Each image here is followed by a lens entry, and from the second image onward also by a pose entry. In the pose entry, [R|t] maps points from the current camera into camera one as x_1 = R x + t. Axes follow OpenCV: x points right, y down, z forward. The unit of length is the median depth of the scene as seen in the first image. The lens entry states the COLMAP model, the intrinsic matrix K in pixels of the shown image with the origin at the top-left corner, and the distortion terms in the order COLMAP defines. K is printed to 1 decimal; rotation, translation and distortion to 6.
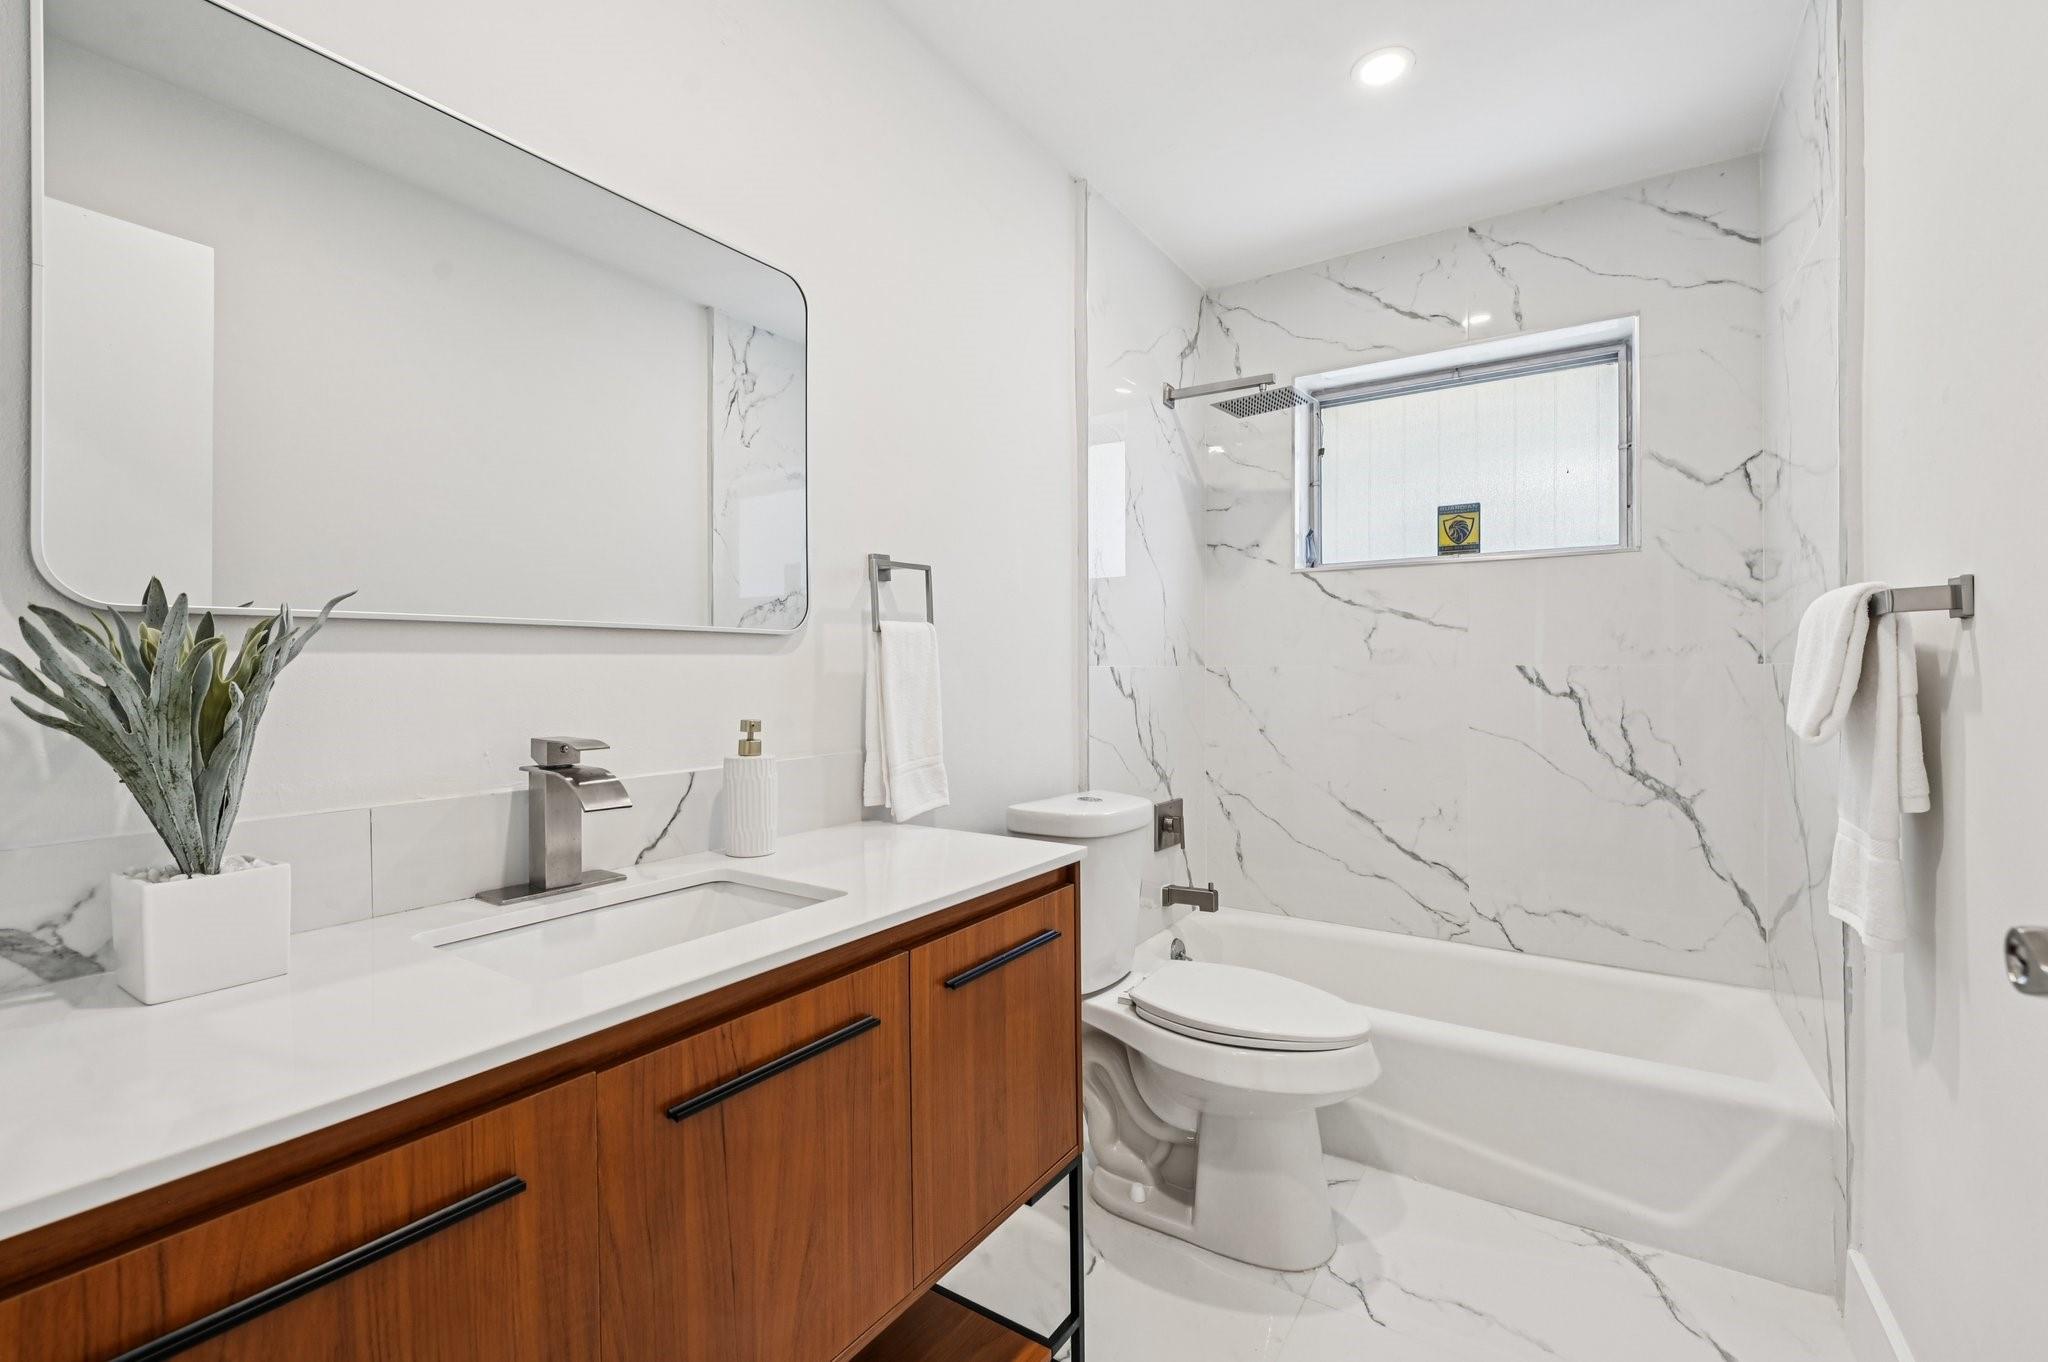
lens RADIAL K [[895.0, 0, 1029.2], [0, 895.0, 673.6], [0, 0, 1]] dist [-0.000529, -0.000118]
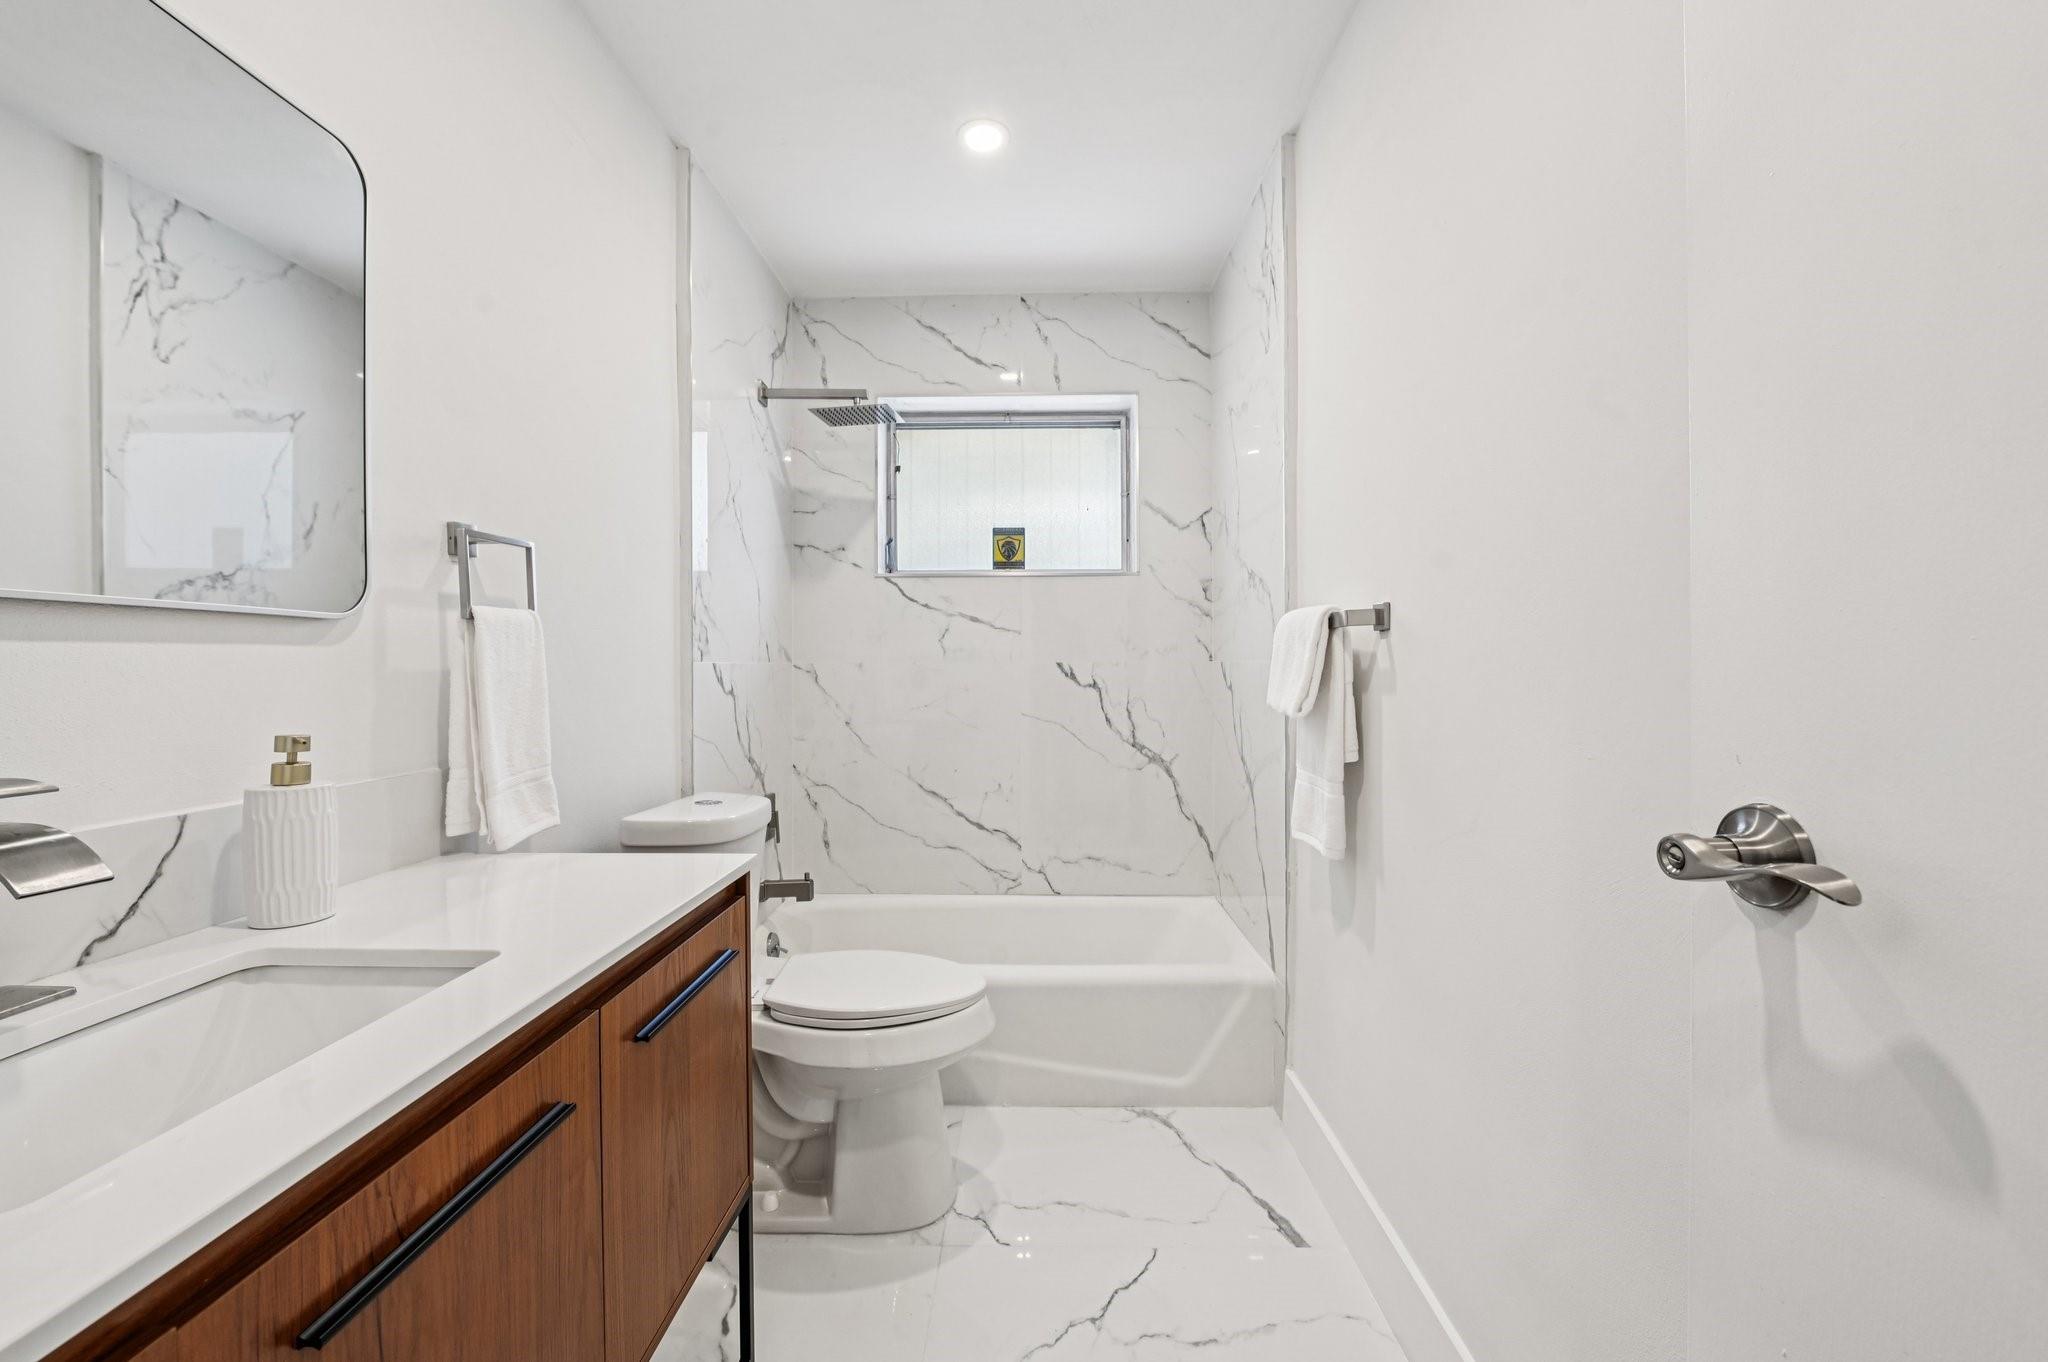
lens RADIAL K [[819.4, 0, 1028.3], [0, 819.4, 666.8], [0, 0, 1]] dist [0.009496, -0.004679]
pose [[0.847634, -0.001078, 0.530580, -0.115667], [0.003190, 0.999990, -0.003064, 0.000373], [-0.530571, 0.004290, 0.847630, 0.088006]]
